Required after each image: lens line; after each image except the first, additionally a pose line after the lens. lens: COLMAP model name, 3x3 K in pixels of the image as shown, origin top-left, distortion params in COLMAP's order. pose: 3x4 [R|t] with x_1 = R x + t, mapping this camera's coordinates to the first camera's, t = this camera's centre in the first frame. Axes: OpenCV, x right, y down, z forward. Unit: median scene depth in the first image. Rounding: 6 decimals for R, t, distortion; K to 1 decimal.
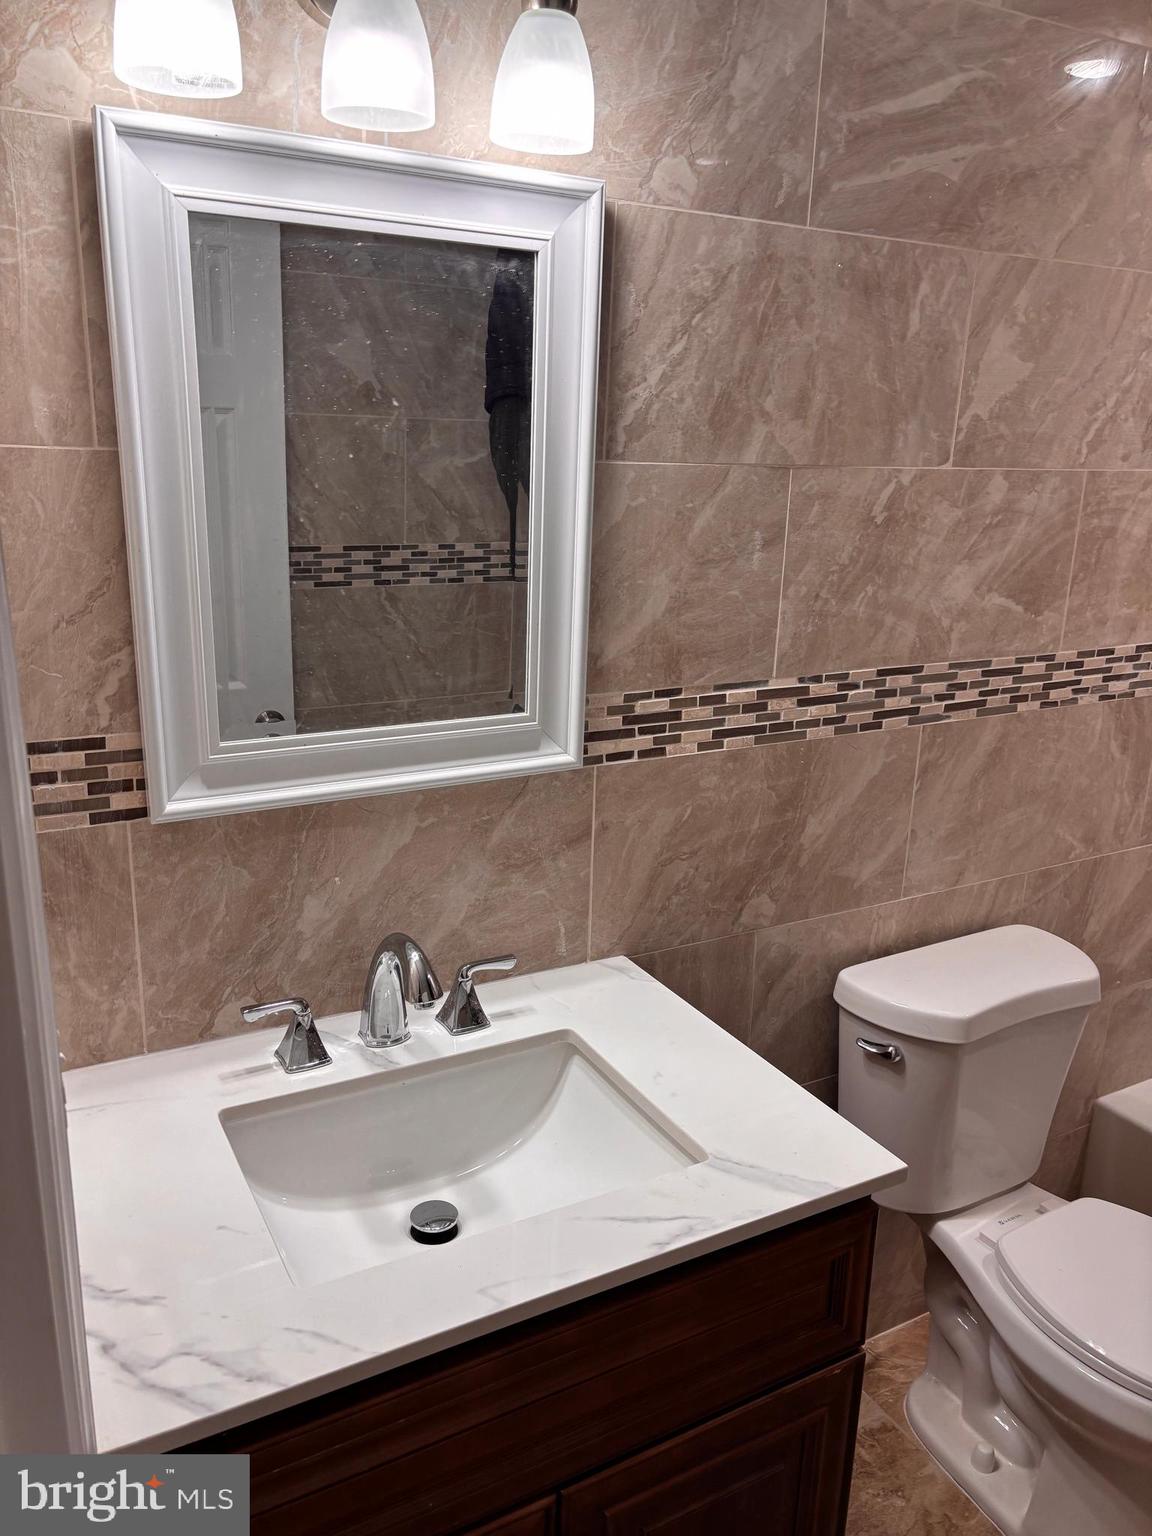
lens RADIAL K [[1149.8, 0, 567.6], [0, 1149.8, 771.6], [0, 0, 1]] dist [0.039614, -0.036602]
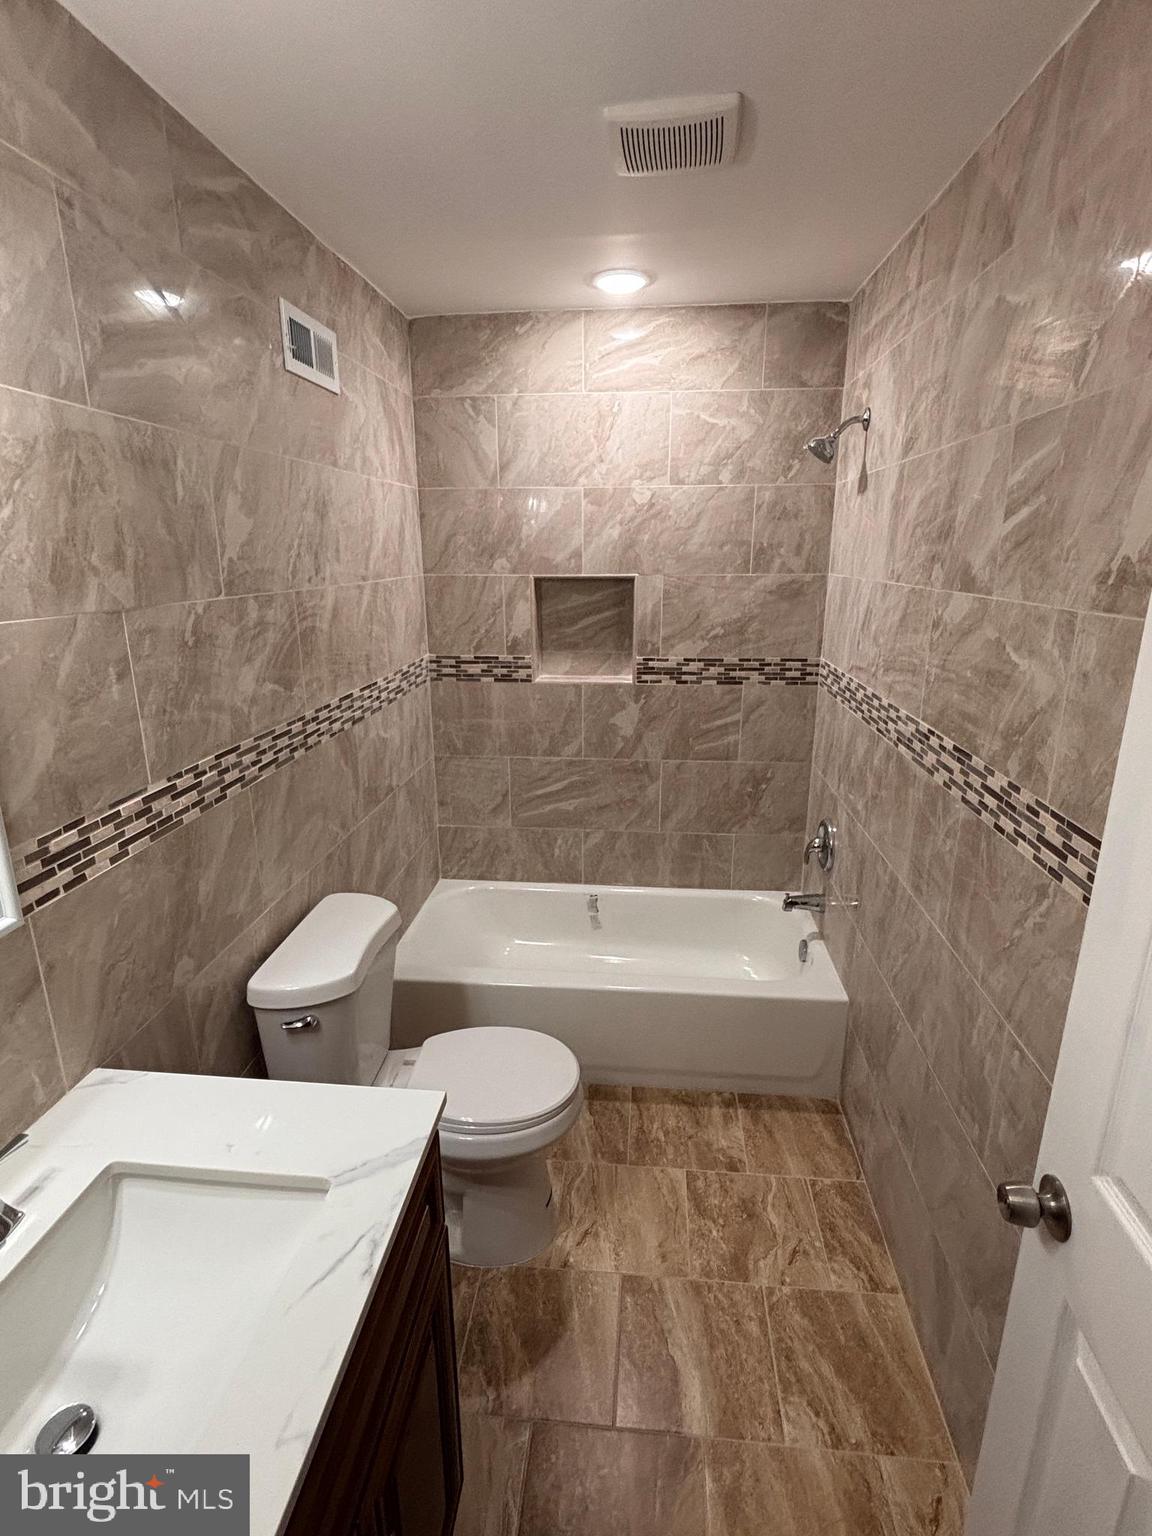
lens RADIAL K [[753.8, 0, 573.8], [0, 753.8, 766.7], [0, 0, 1]] dist [0.002228, -0.001307]
pose [[0.572261, -0.252953, 0.780085, -0.177585], [0.245446, 0.960465, 0.131387, -0.095685], [-0.782479, 0.116282, 0.611723, 0.182692]]
